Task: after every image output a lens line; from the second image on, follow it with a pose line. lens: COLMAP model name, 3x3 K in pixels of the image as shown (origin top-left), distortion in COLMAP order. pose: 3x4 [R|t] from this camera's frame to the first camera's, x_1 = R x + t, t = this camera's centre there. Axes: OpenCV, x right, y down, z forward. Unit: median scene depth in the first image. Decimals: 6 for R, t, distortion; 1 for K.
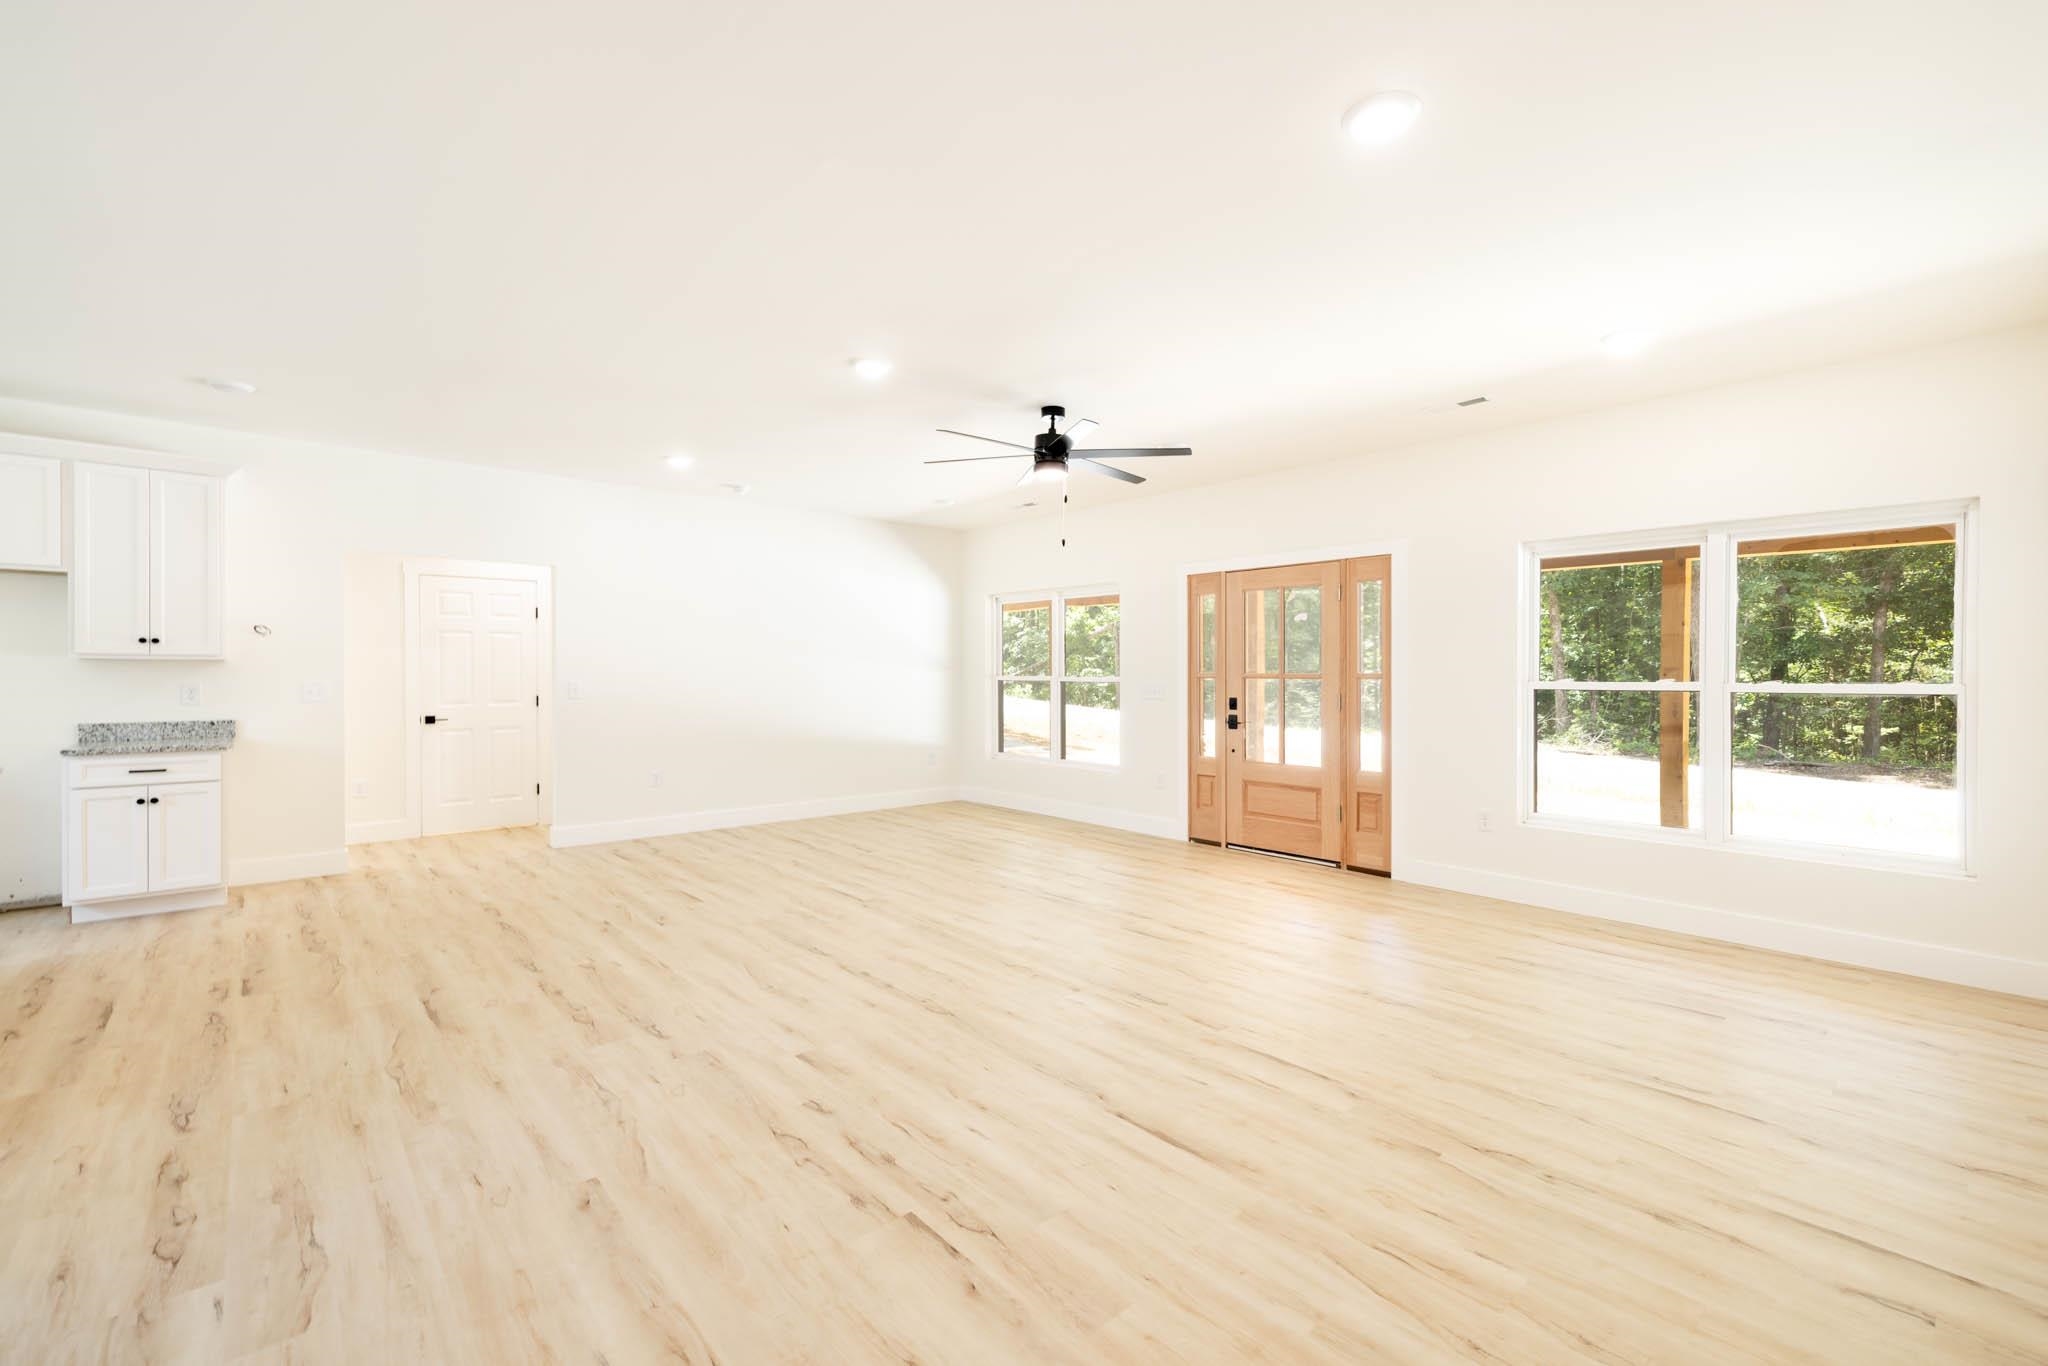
lens RADIAL K [[873.5, 0, 1028.4], [0, 873.5, 653.3], [0, 0, 1]] dist [0.000811, 0.001459]
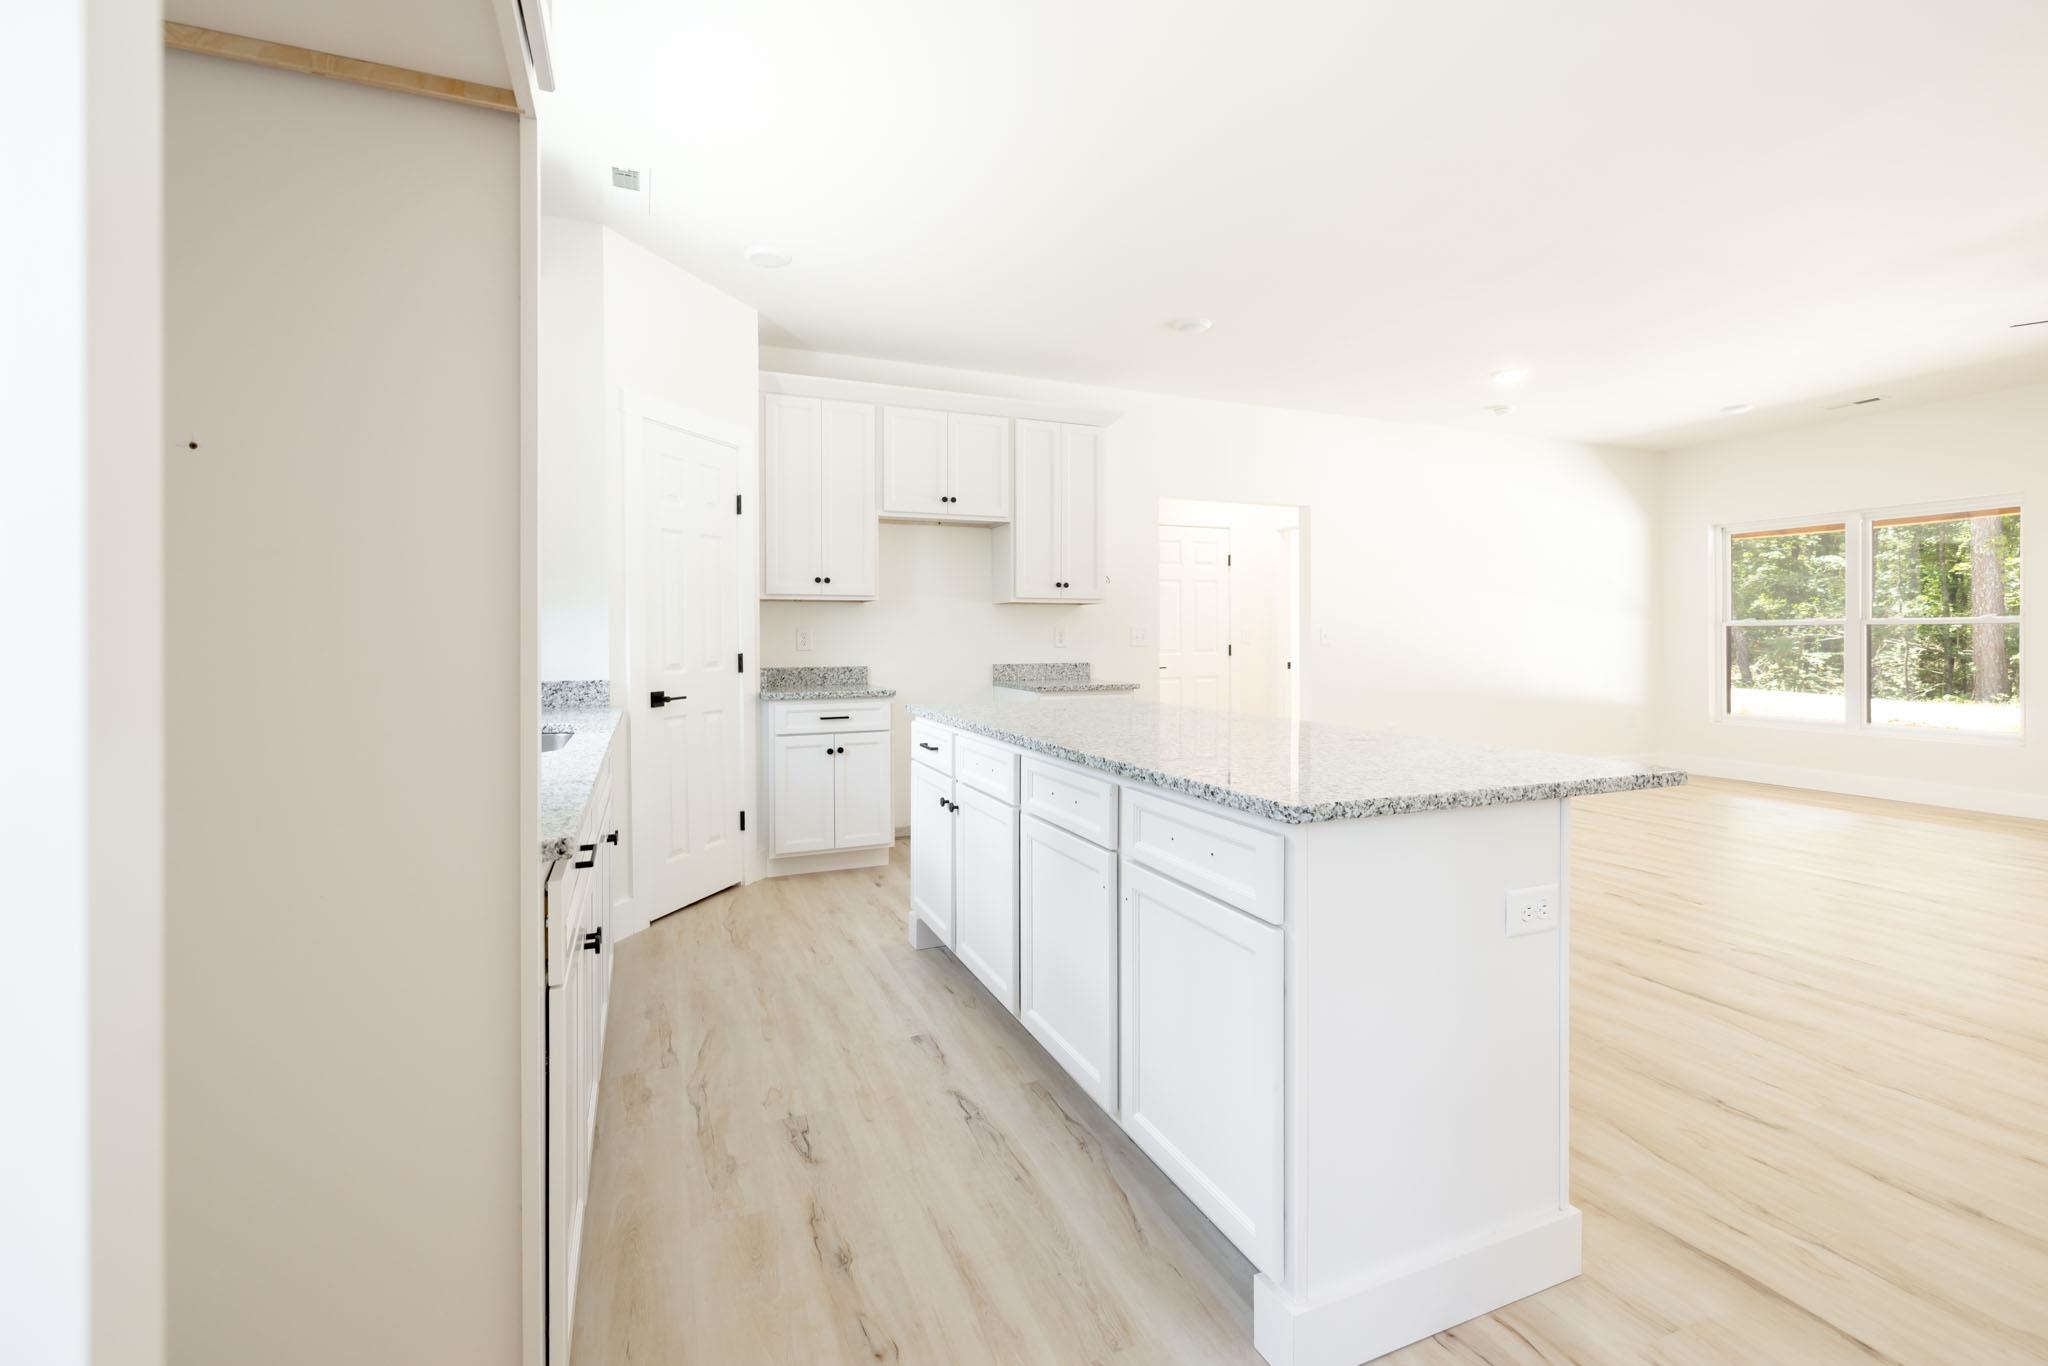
lens RADIAL K [[880.1, 0, 1018.5], [0, 880.1, 648.7], [0, 0, 1]] dist [0.002677, 0.000278]
pose [[0.942736, -0.002116, -0.333532, -0.760680], [0.013171, 0.999436, 0.030887, 0.031430], [0.333279, -0.033511, 0.942233, -0.006863]]
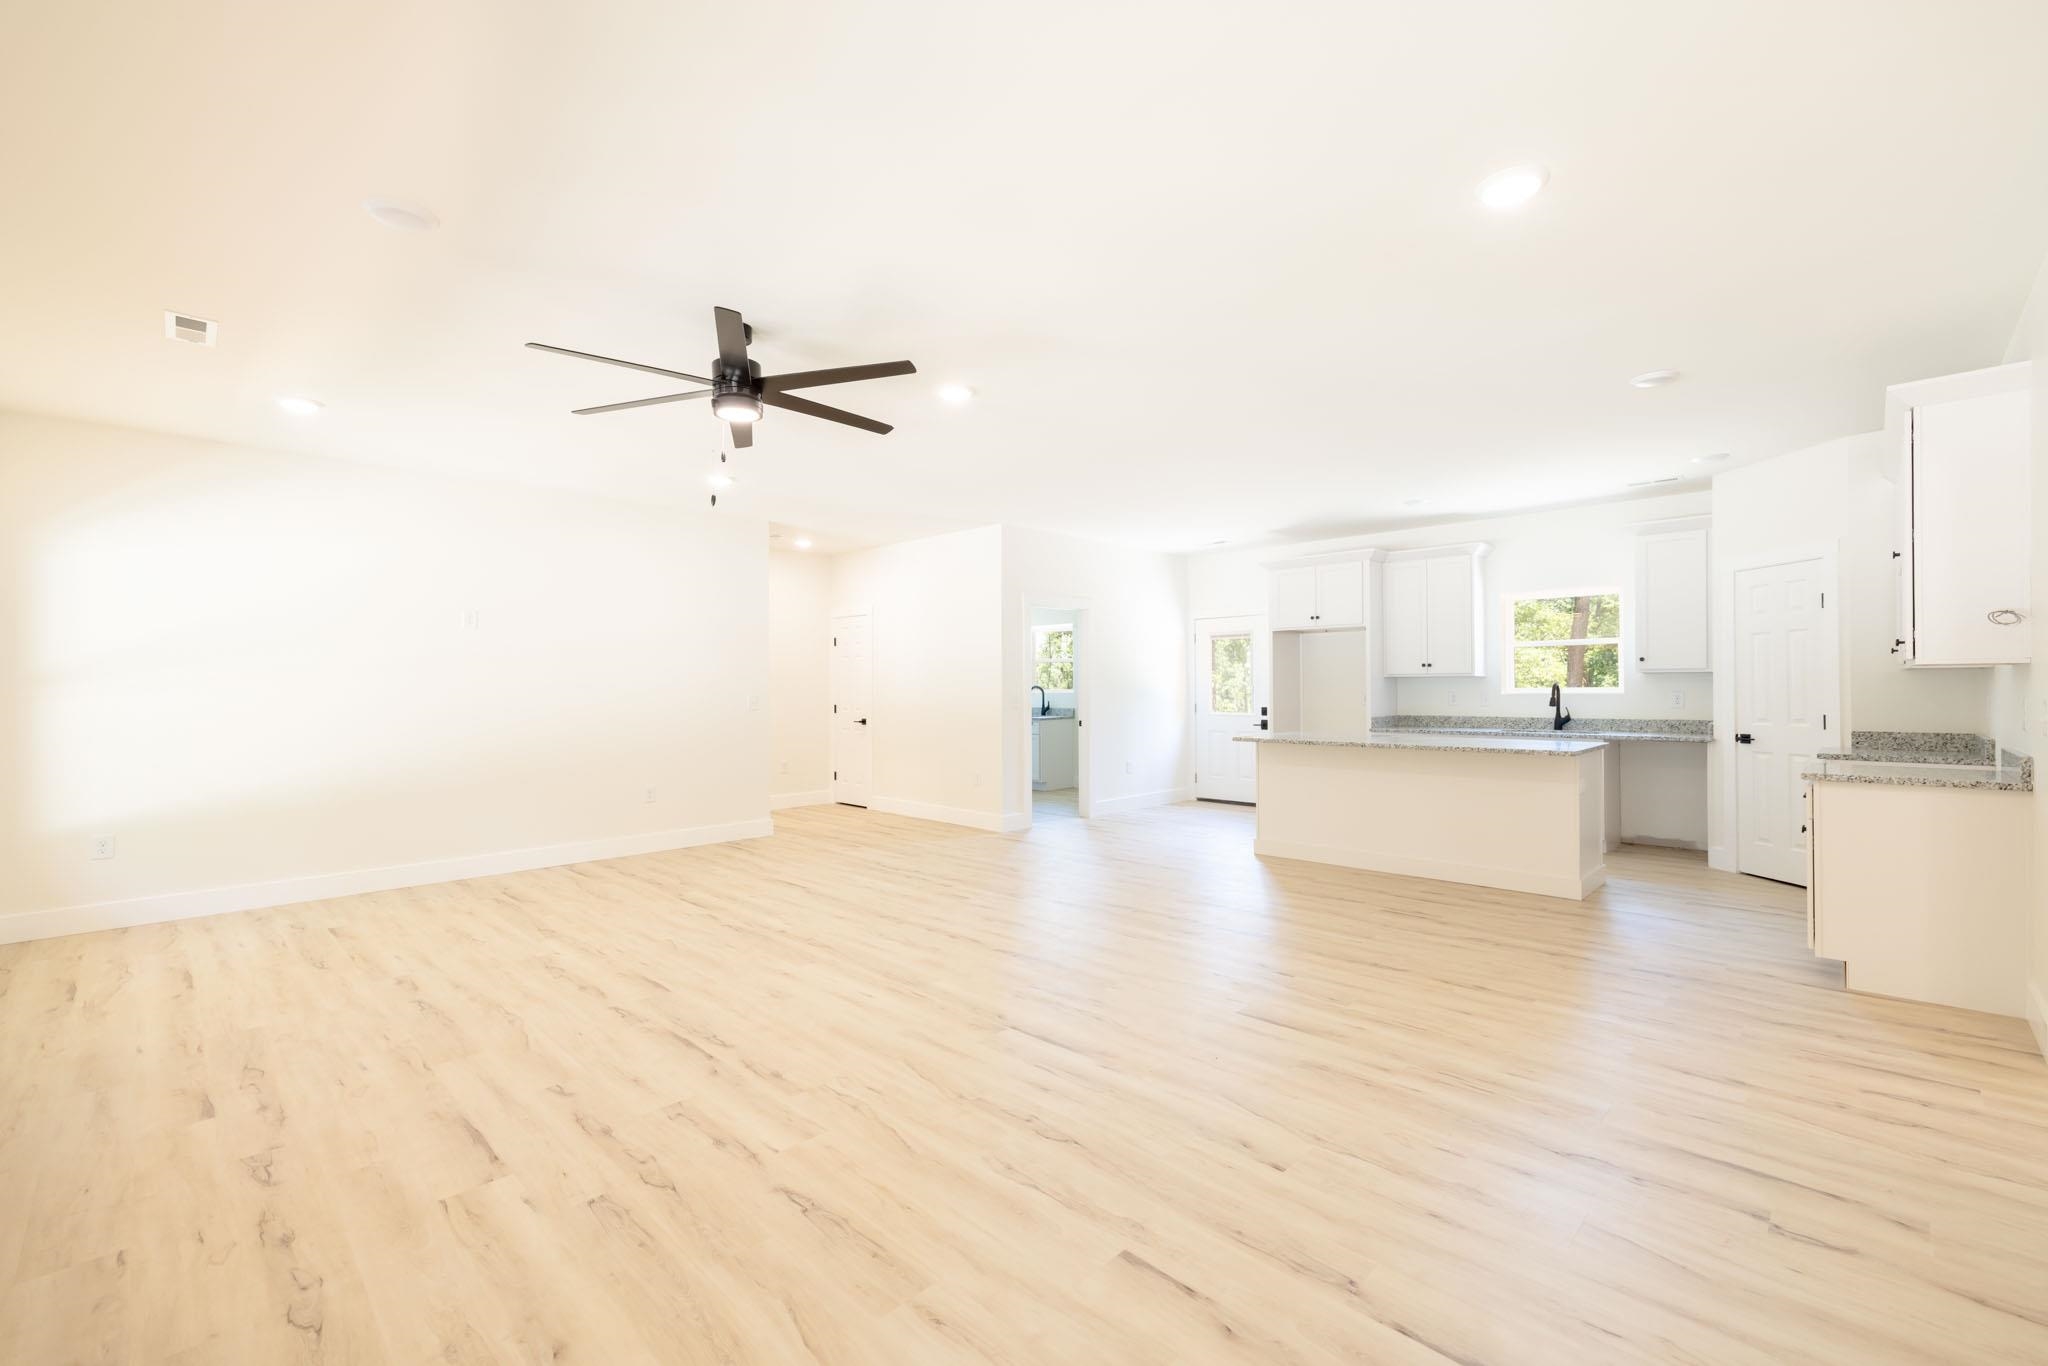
lens RADIAL K [[861.7, 0, 1024.0], [0, 861.7, 683.0], [0, 0, 1]] dist [0.001018, 0.000232]
pose [[-0.997974, 0.001362, -0.063610, -0.178632], [0.002889, 0.999710, -0.023913, 0.042581], [0.063559, -0.024048, -0.997688, 1.870545]]
